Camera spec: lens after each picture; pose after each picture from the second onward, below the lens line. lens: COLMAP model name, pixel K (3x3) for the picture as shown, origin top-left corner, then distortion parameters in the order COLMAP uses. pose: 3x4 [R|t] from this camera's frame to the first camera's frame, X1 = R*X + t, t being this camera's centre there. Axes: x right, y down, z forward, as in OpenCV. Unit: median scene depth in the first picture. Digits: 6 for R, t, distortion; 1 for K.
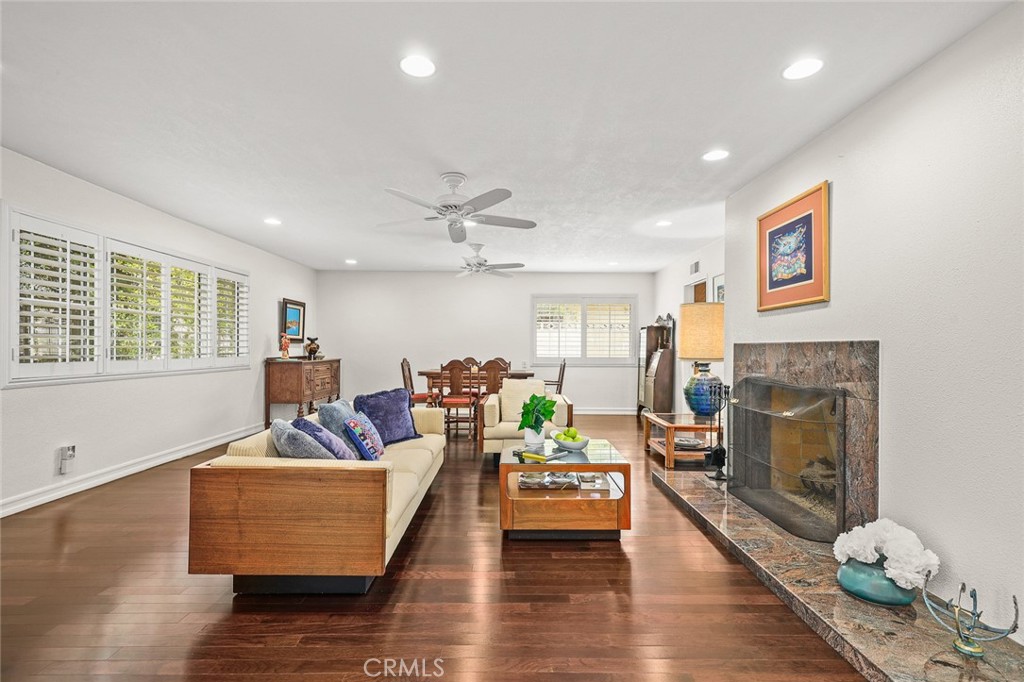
lens RADIAL K [[487.1, 0, 512.0], [0, 487.1, 341.0], [0, 0, 1]] dist [0.007507, 0.000244]
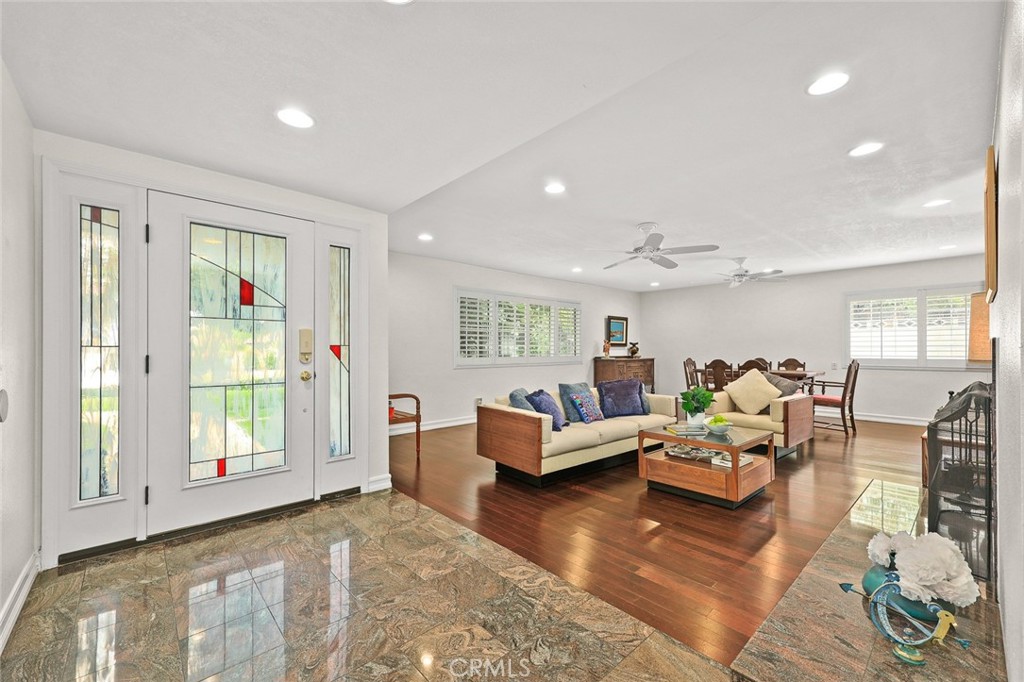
lens RADIAL K [[419.1, 0, 512.0], [0, 419.1, 341.0], [0, 0, 1]] dist [0.001773, 0.000401]
pose [[0.659814, -0.021429, -0.751123, 0.371115], [0.016273, 0.999766, -0.014228, 0.000091], [0.751253, -0.002836, 0.660009, -0.048996]]
